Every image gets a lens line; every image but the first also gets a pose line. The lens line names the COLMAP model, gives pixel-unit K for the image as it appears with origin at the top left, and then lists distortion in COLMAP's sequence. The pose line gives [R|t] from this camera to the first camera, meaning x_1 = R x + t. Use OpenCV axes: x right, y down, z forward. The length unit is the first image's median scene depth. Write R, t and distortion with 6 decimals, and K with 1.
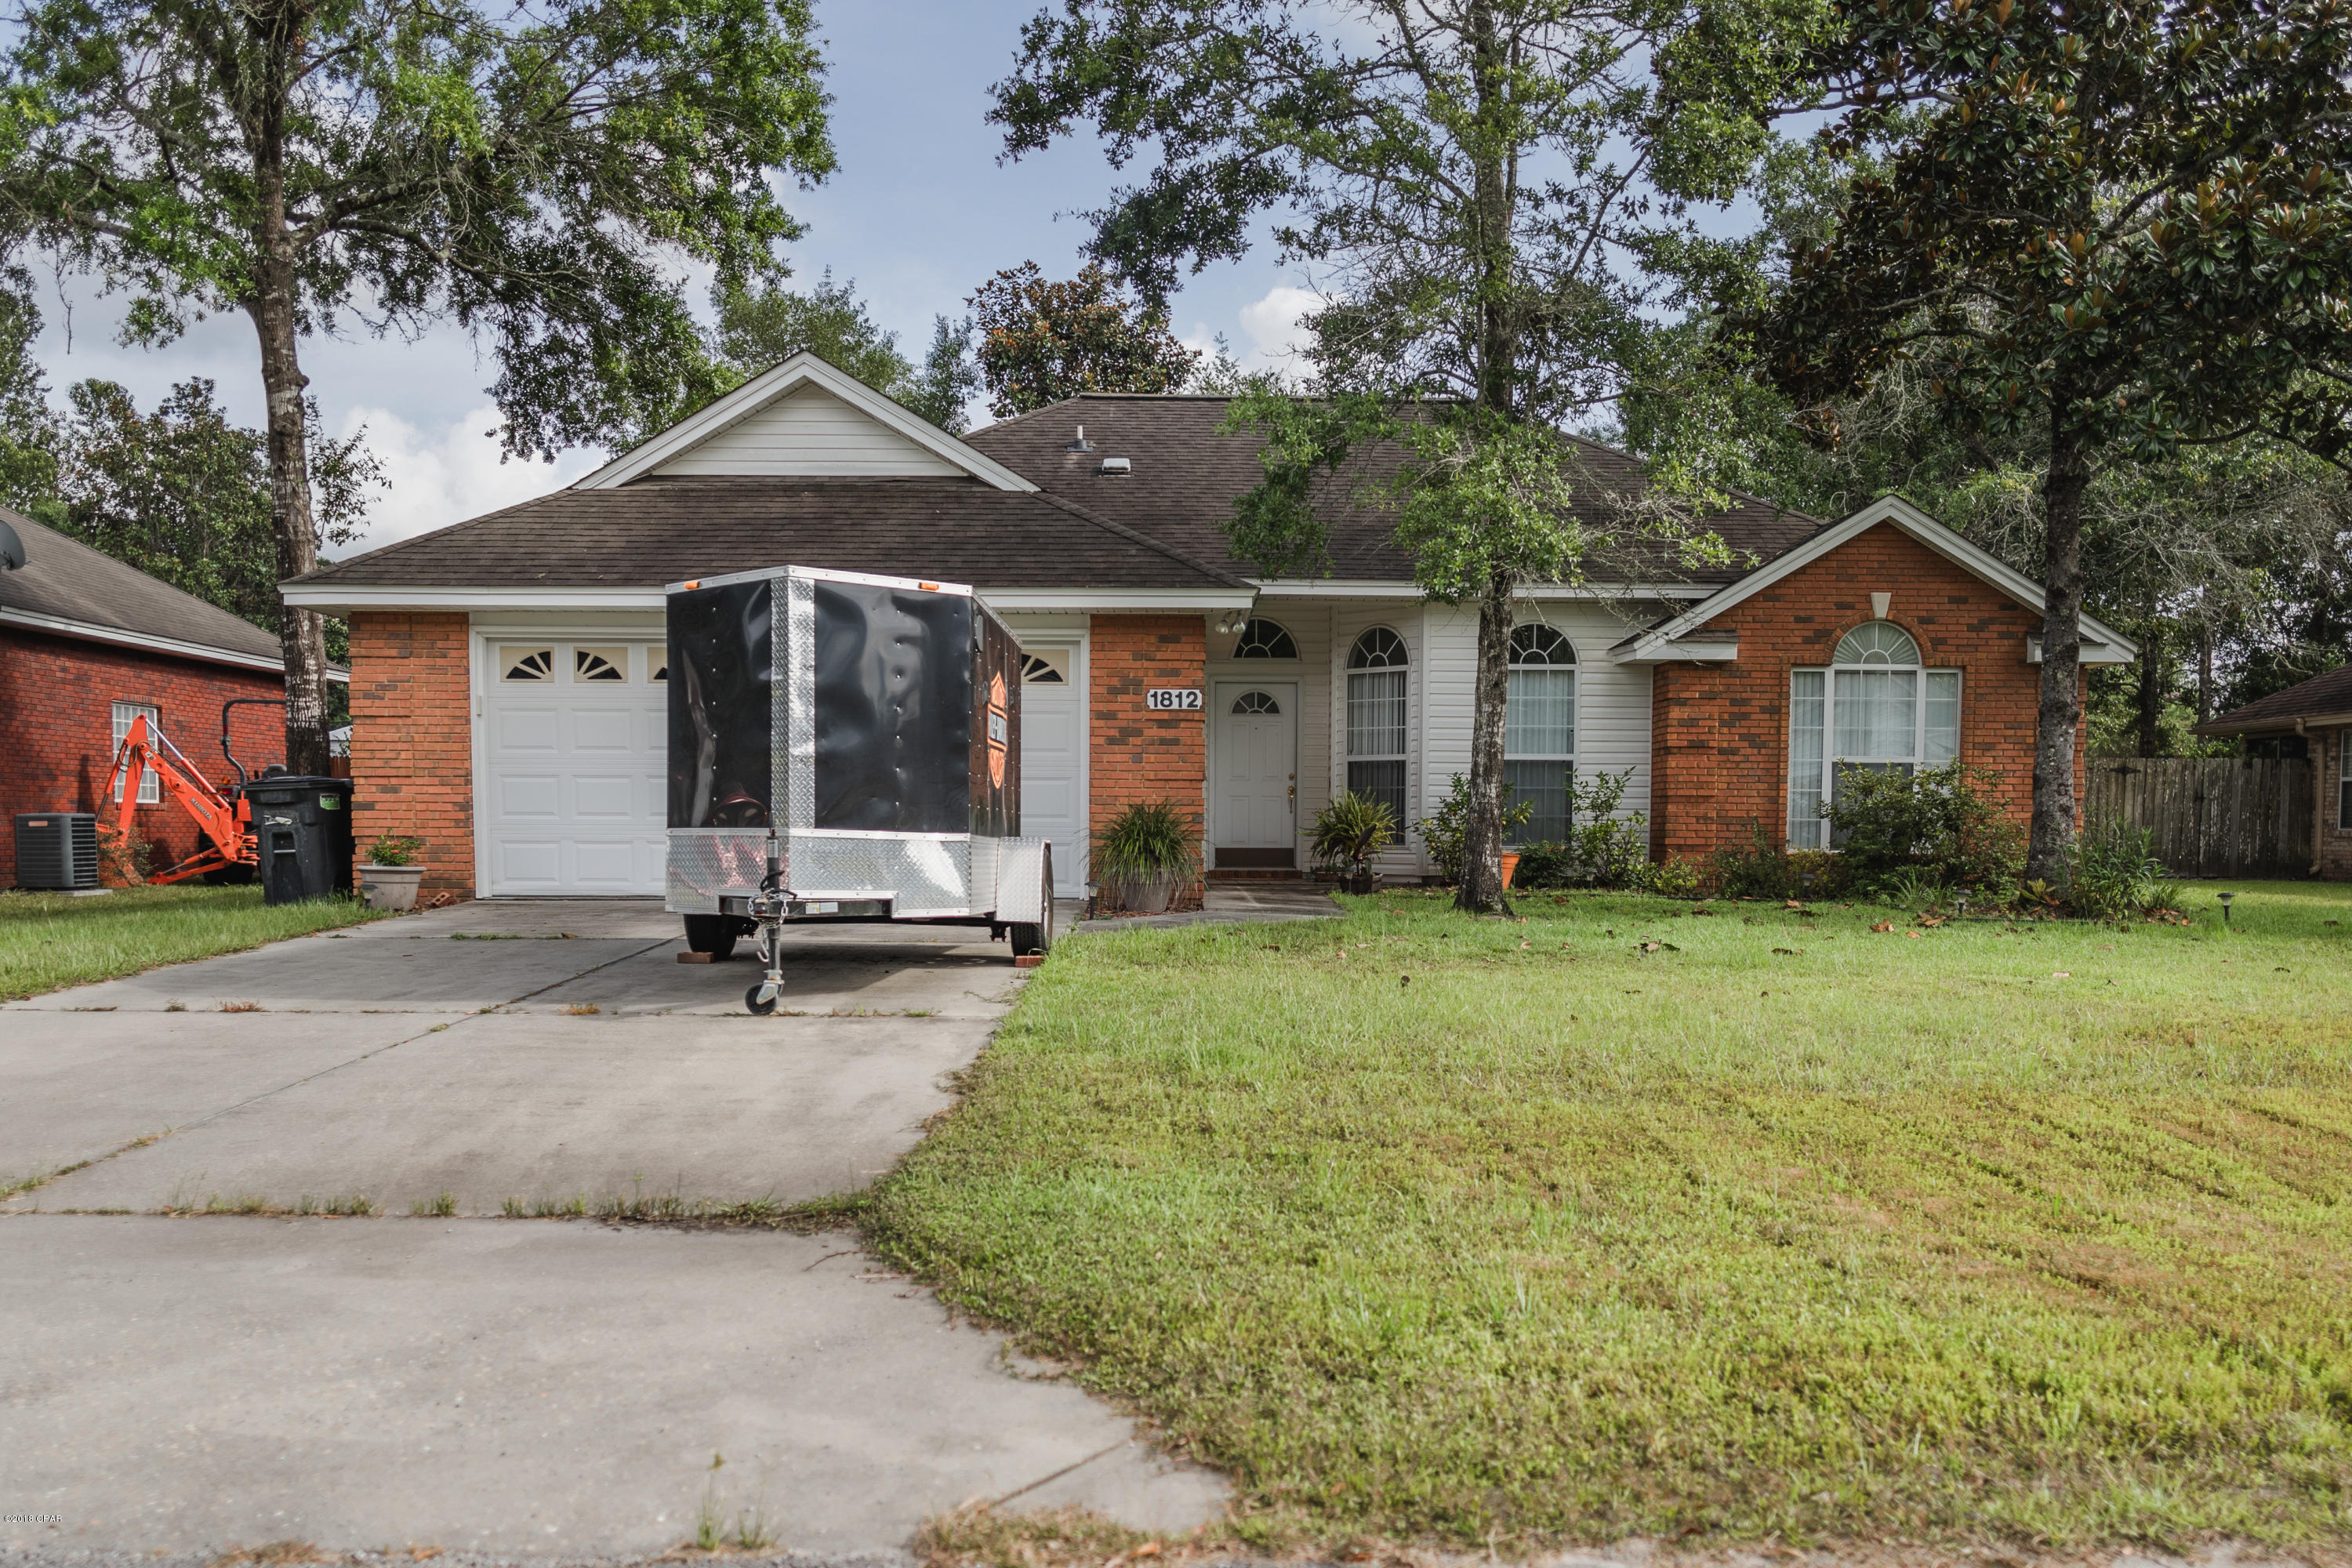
lens RADIAL K [[1663.5, 0, 1172.9], [0, 1663.5, 899.5], [0, 0, 1]] dist [-0.009642, -0.000128]
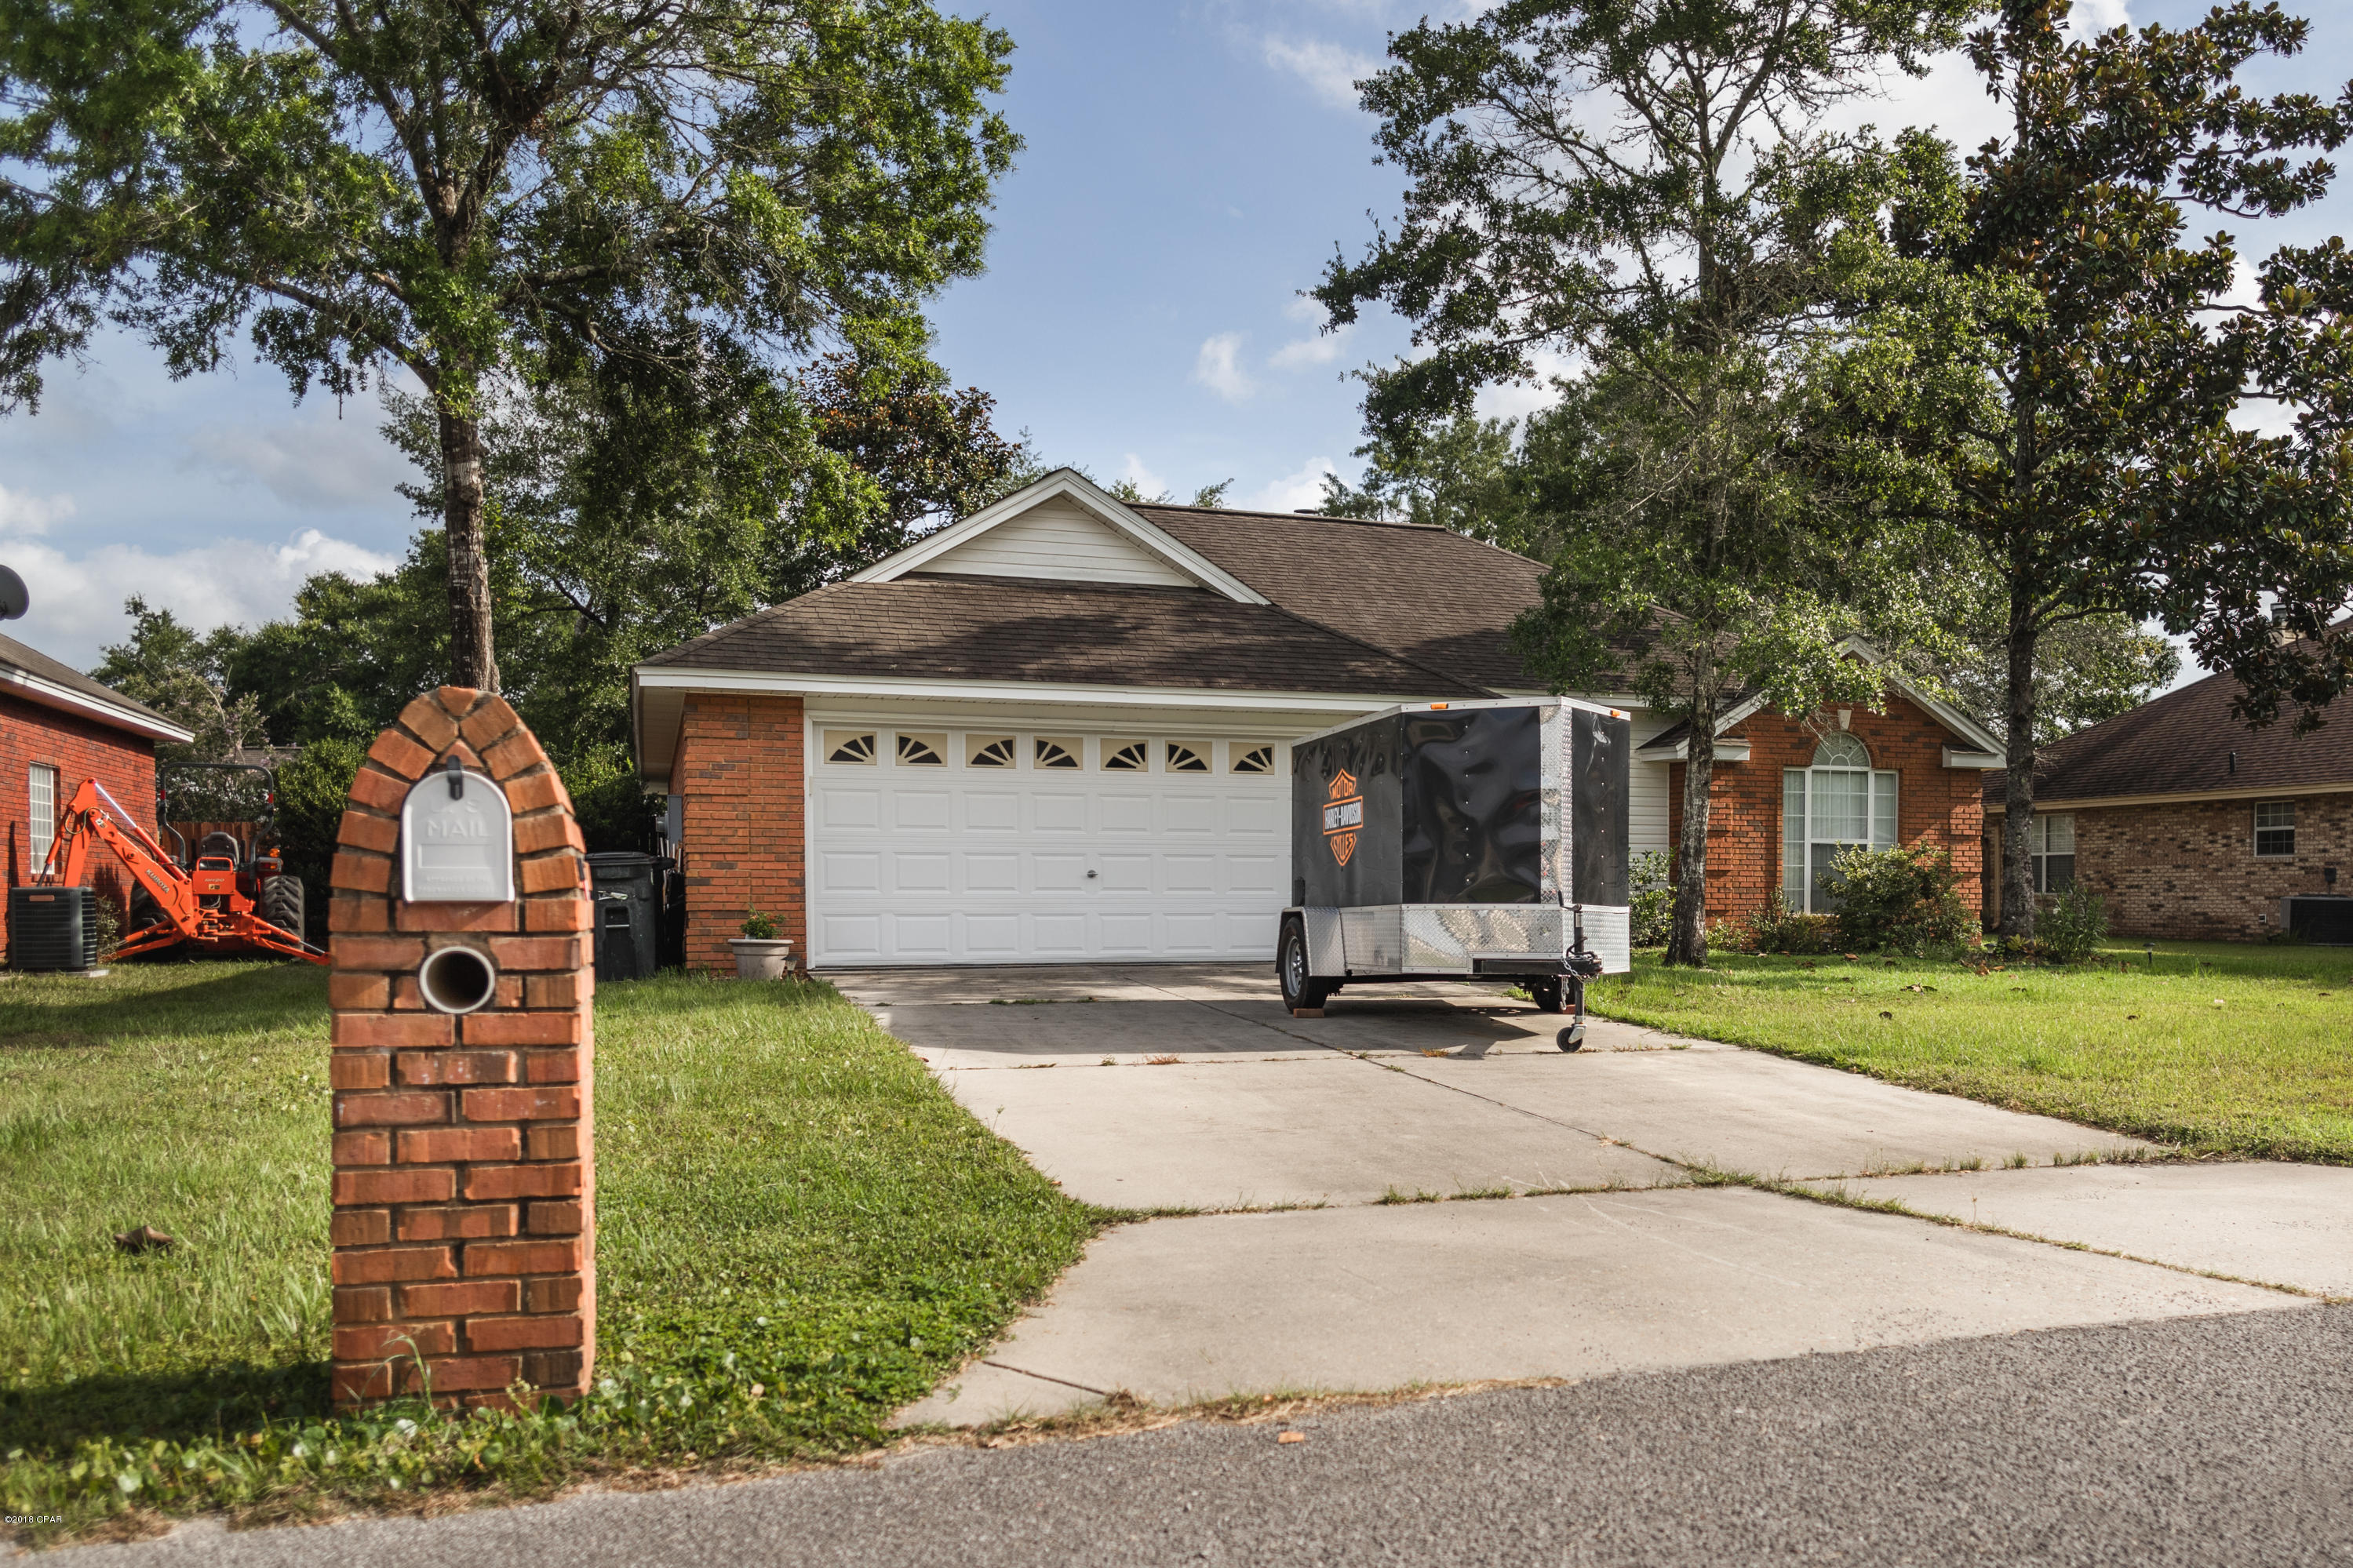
lens RADIAL K [[1664.0, 0, 1173.4], [0, 1664.0, 899.6], [0, 0, 1]] dist [-0.009642, -0.000128]
pose [[0.960384, -0.004058, 0.278652, -0.487021], [0.015115, 0.999181, -0.037544, -0.001893], [-0.278271, 0.040268, 0.959658, -0.070659]]
